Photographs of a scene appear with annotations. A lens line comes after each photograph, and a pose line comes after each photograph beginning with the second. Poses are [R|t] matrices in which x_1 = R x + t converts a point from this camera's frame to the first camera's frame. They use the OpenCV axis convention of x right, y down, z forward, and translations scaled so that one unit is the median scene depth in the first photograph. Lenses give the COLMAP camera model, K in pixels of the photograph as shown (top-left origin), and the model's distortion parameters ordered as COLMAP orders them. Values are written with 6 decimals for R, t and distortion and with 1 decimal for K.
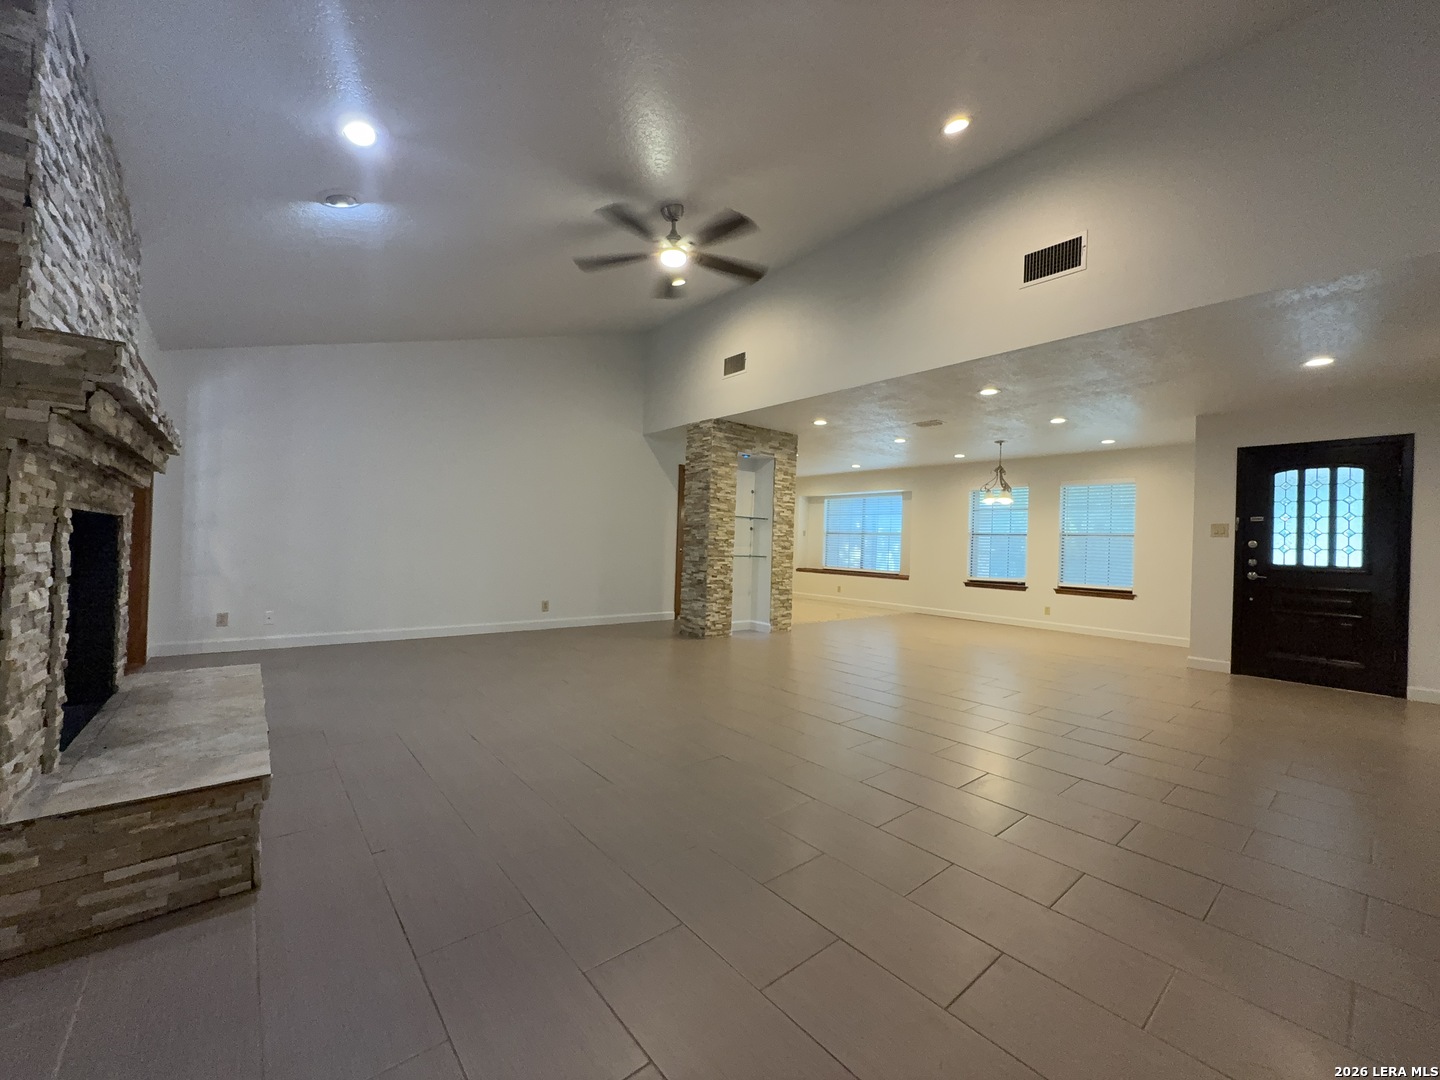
lens RADIAL K [[575.4, 0, 718.1], [0, 575.4, 540.0], [0, 0, 1]] dist [0.001809, -0.000362]
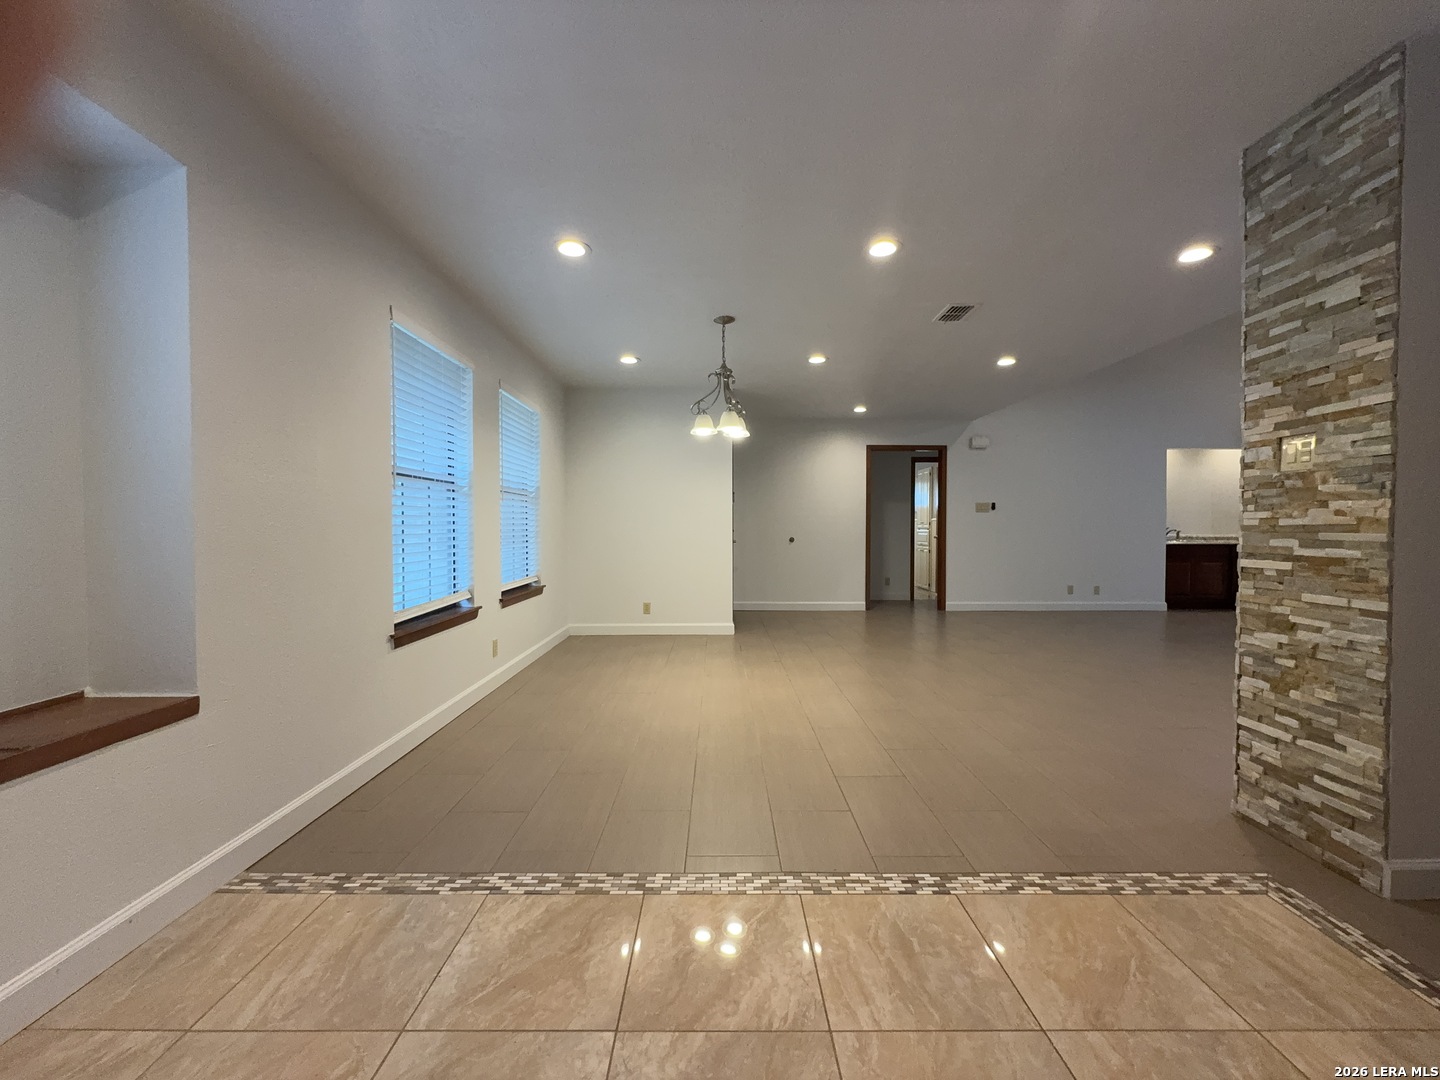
lens RADIAL K [[575.4, 0, 723.6], [0, 575.4, 537.7], [0, 0, 1]] dist [0.001809, -0.000362]
pose [[-0.775184, -0.043352, 0.630246, 0.164083], [-0.028531, 0.999027, 0.033626, 0.012973], [-0.631091, 0.008085, -0.775667, 1.546374]]
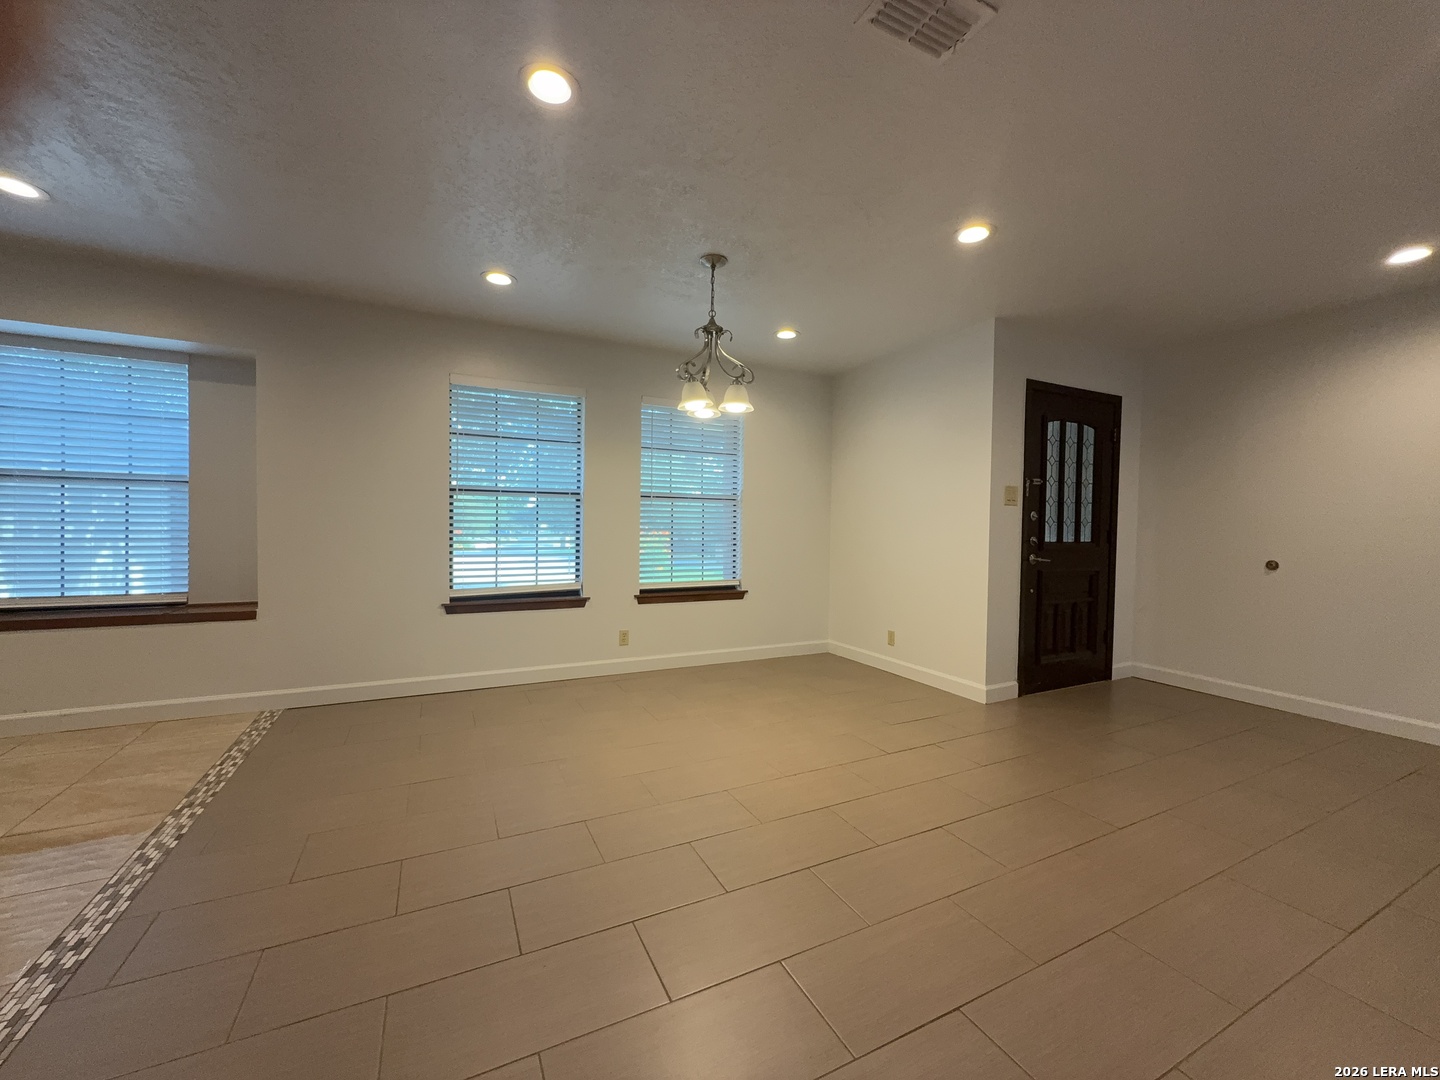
lens RADIAL K [[575.4, 0, 722.4], [0, 575.4, 540.2], [0, 0, 1]] dist [0.001809, -0.000362]
pose [[0.229636, -0.054201, 0.971766, 0.101319], [-0.012321, 0.998206, 0.058588, 0.000020], [-0.973199, -0.025427, 0.228556, 0.983530]]
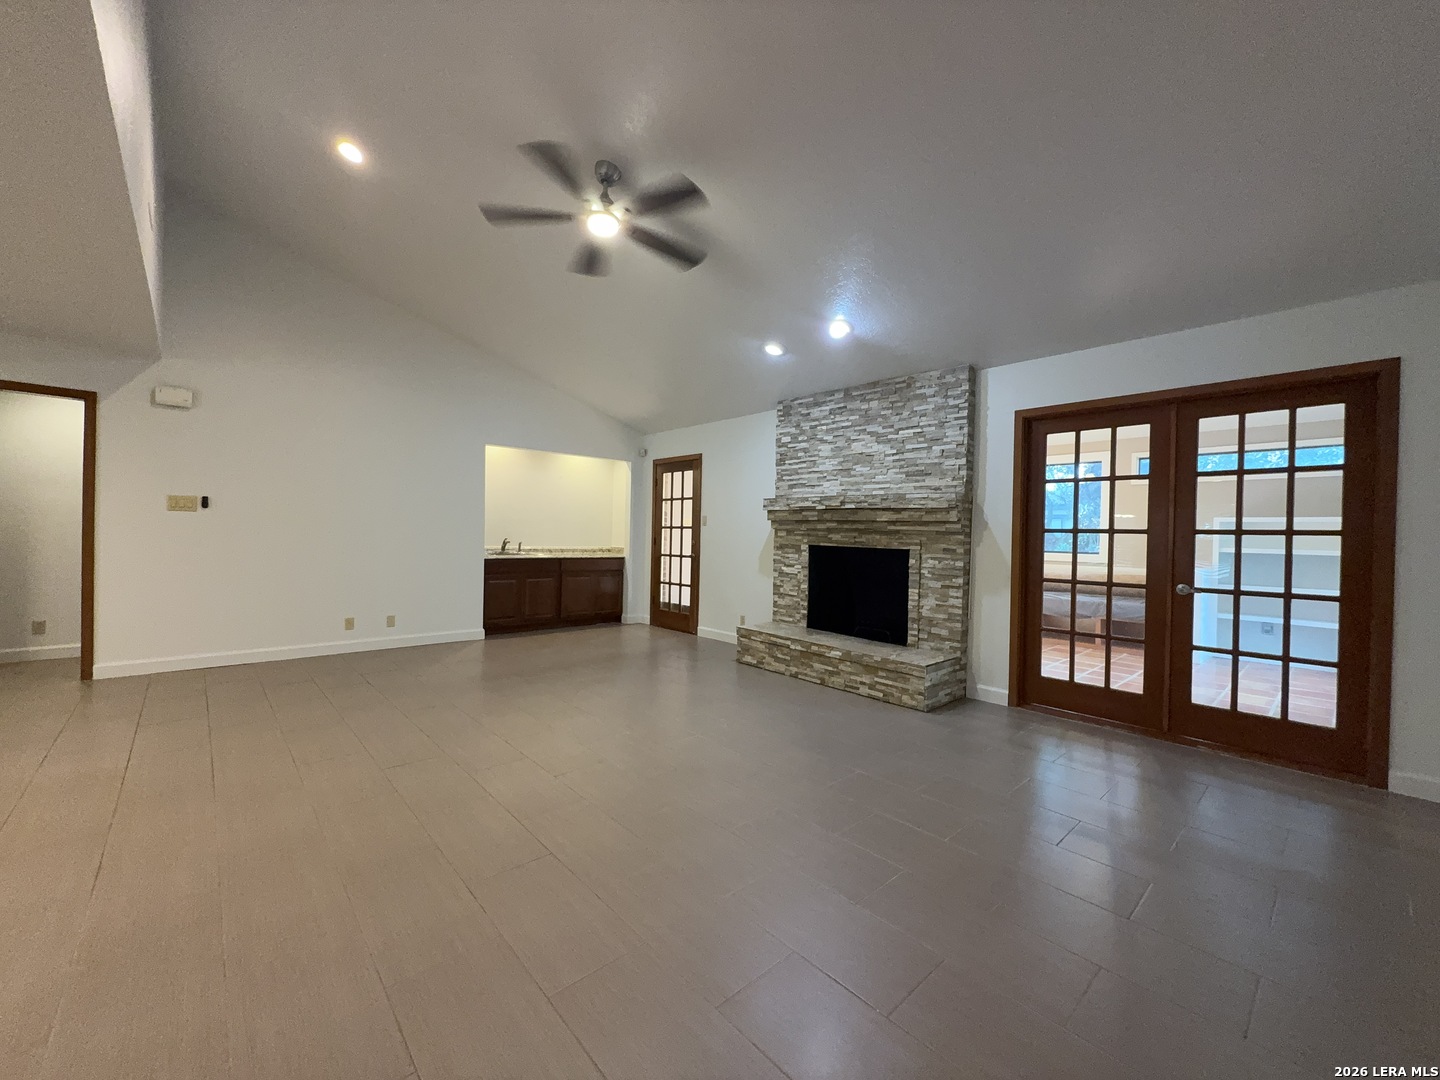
lens RADIAL K [[575.4, 0, 719.6], [0, 575.4, 541.9], [0, 0, 1]] dist [0.001809, -0.000362]
pose [[-0.997435, -0.054888, -0.045949, -0.135891], [-0.055289, 0.998442, 0.007498, -0.017300], [0.045466, 0.010019, -0.998916, 1.076776]]
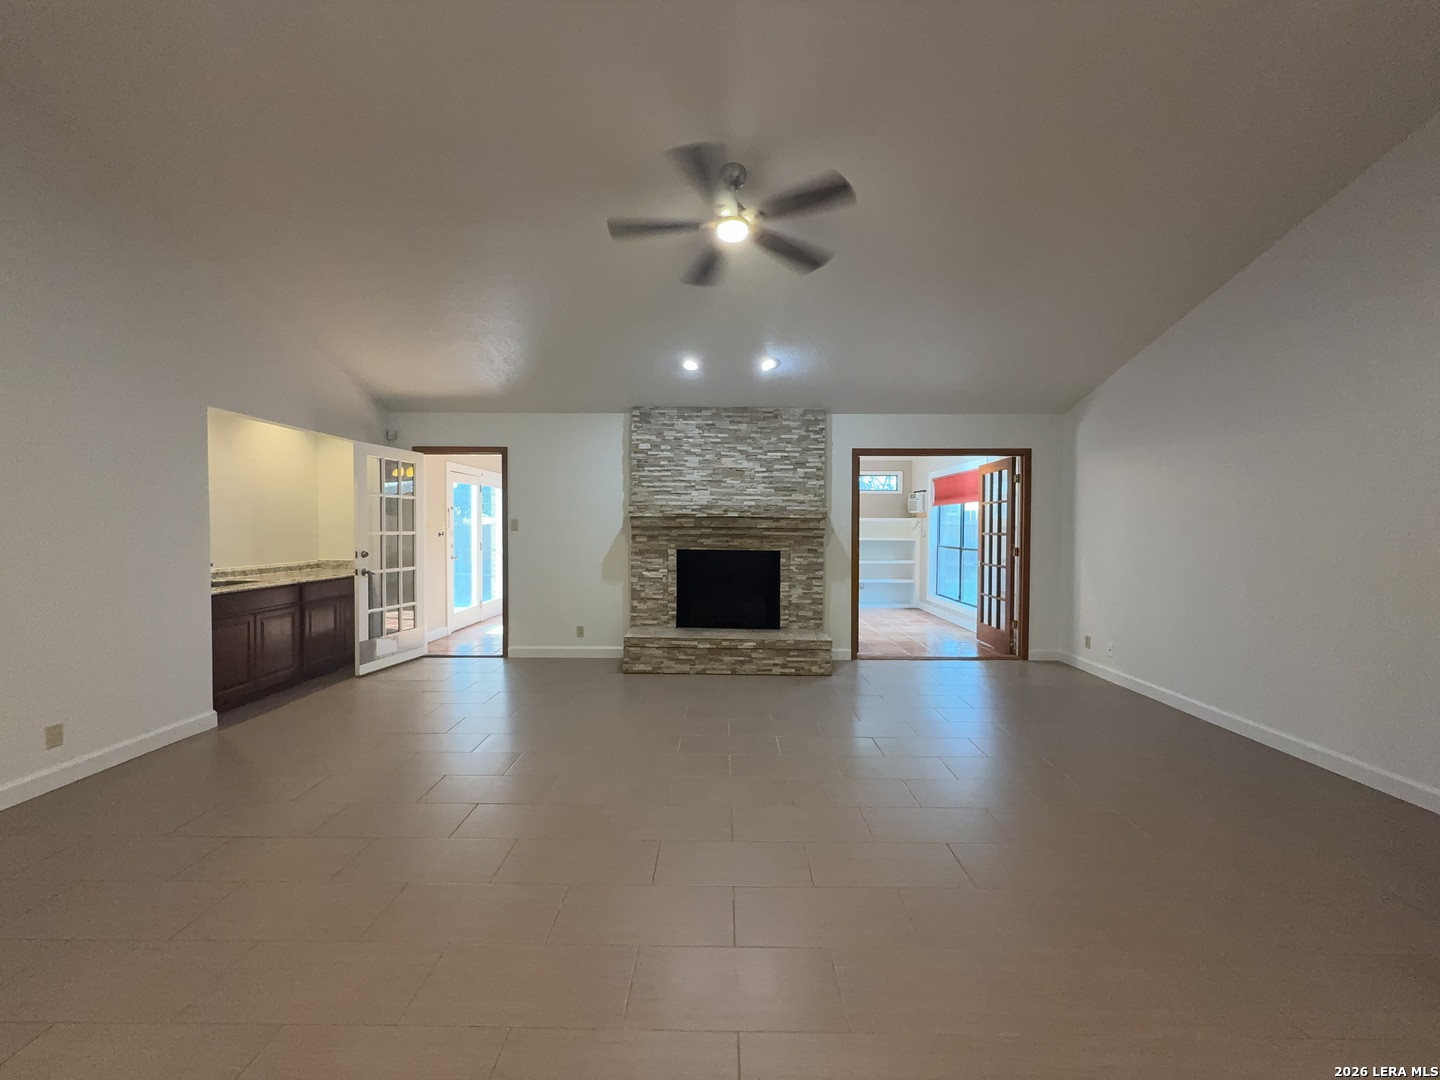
lens RADIAL K [[575.4, 0, 721.7], [0, 575.4, 542.8], [0, 0, 1]] dist [0.001809, -0.000362]
pose [[-0.638860, -0.014918, -0.769178, 0.319698], [-0.022561, 0.999745, -0.000651, -0.024829], [0.768992, 0.016937, -0.639034, 0.871879]]
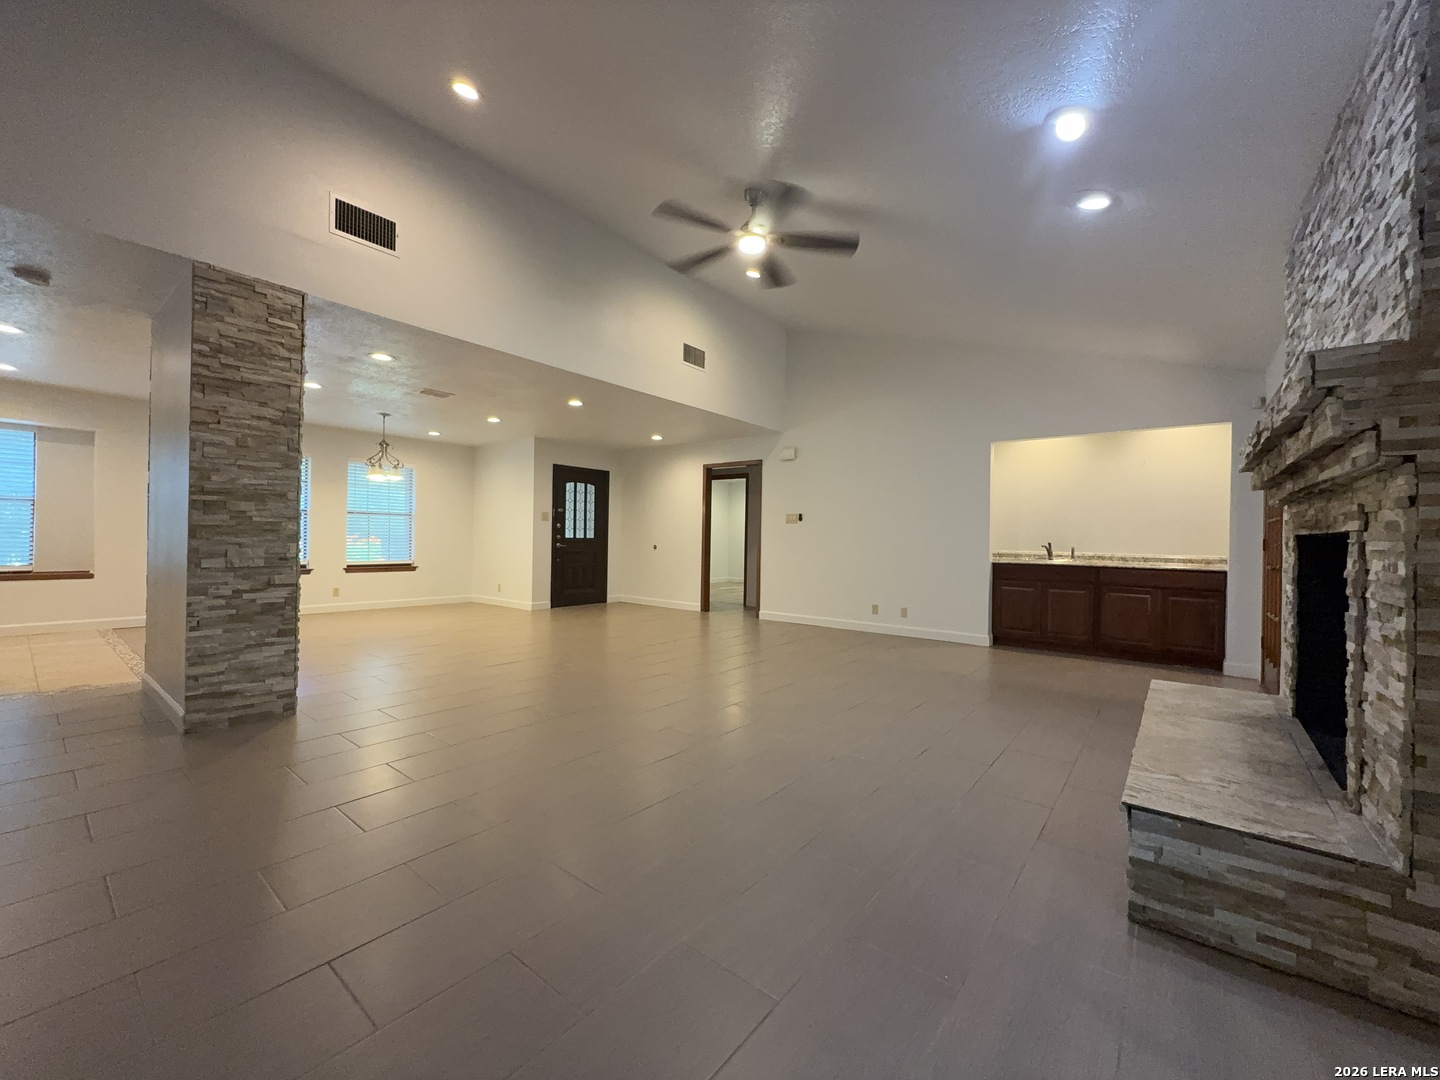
lens RADIAL K [[575.4, 0, 719.0], [0, 575.4, 539.7], [0, 0, 1]] dist [0.001809, -0.000362]
pose [[-0.197768, -0.035501, 0.979606, -0.591456], [-0.027911, 0.999143, 0.030574, -0.012134], [-0.979851, -0.021295, -0.198589, 0.711196]]
